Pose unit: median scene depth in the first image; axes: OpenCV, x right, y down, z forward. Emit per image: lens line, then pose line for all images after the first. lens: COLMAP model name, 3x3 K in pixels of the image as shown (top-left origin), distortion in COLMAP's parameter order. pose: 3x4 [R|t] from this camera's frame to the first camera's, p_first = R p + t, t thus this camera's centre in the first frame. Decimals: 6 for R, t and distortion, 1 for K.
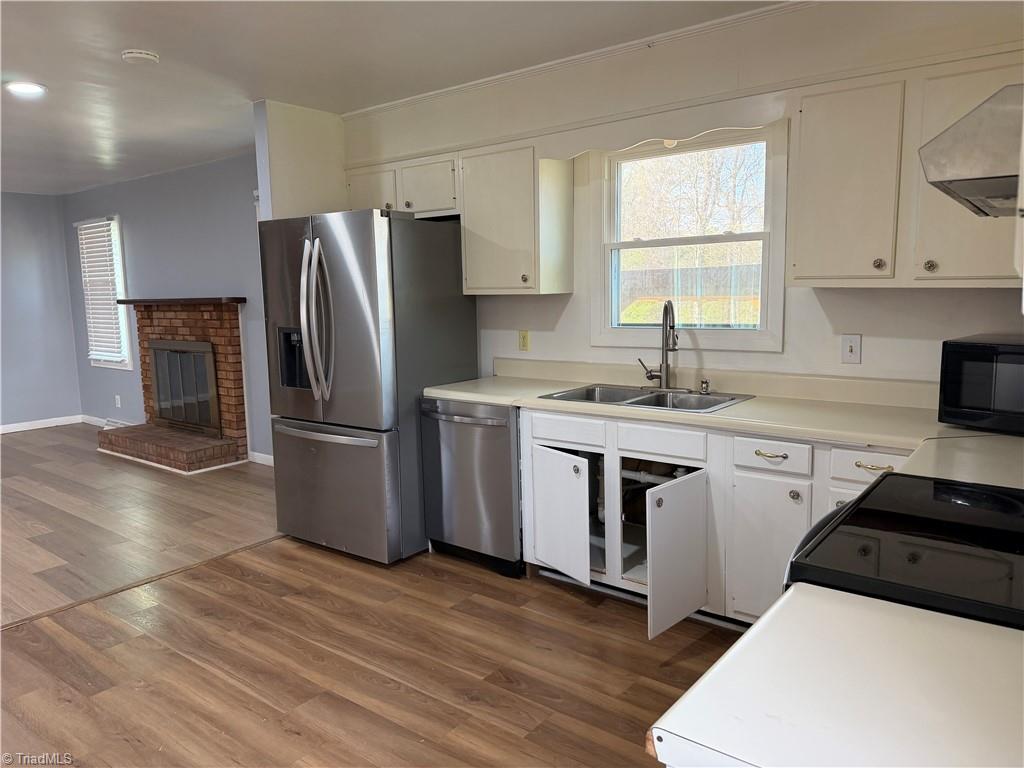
lens RADIAL K [[709.6, 0, 509.4], [0, 709.6, 380.7], [0, 0, 1]] dist [0.076955, -0.107994]
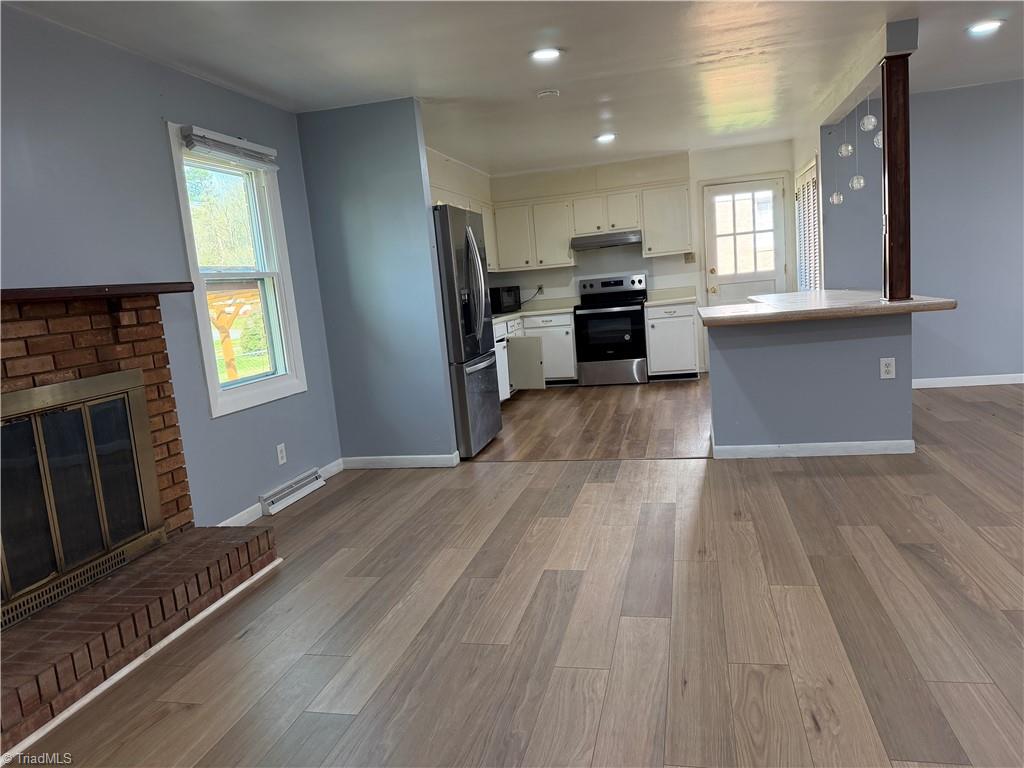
lens RADIAL K [[709.6, 0, 509.4], [0, 709.6, 380.7], [0, 0, 1]] dist [0.076955, -0.107994]
pose [[-0.399544, -0.070519, 0.913998, -1.597682], [0.213275, 0.962527, 0.167495, -0.117658], [-0.891559, 0.261855, -0.369532, 1.495999]]
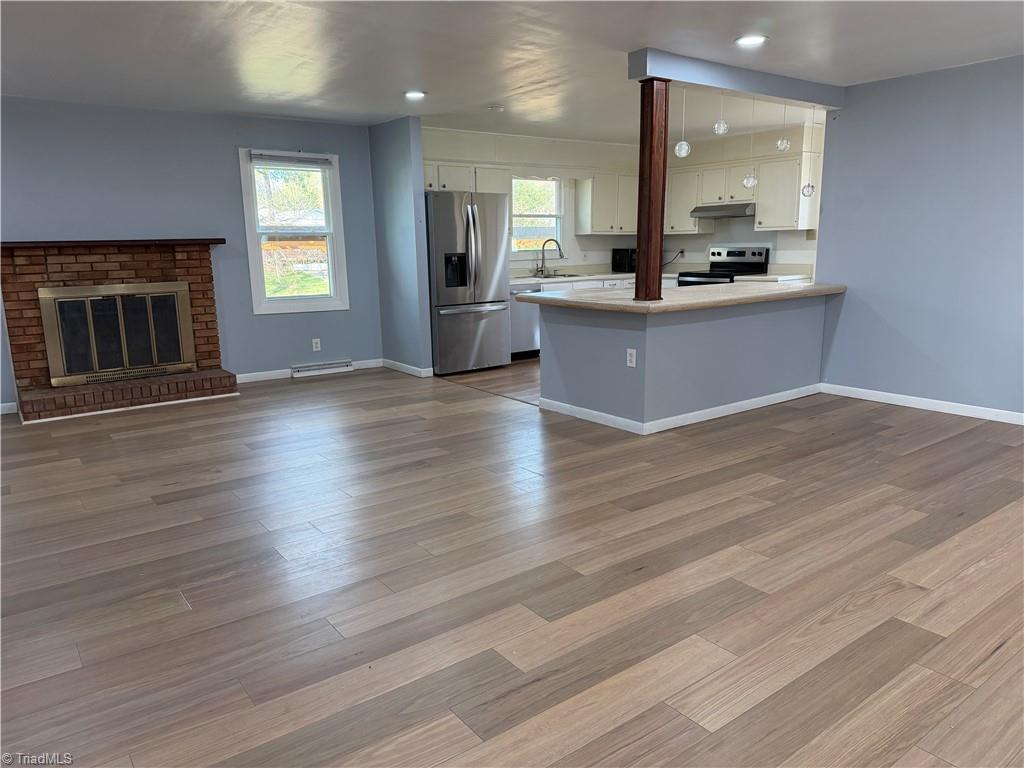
lens RADIAL K [[709.6, 0, 509.4], [0, 709.6, 380.7], [0, 0, 1]] dist [0.076955, -0.107994]
pose [[0.268403, -0.169846, 0.948215, -2.086688], [0.135473, 0.981206, 0.137408, 0.016603], [-0.953733, 0.091577, 0.286368, 0.383925]]
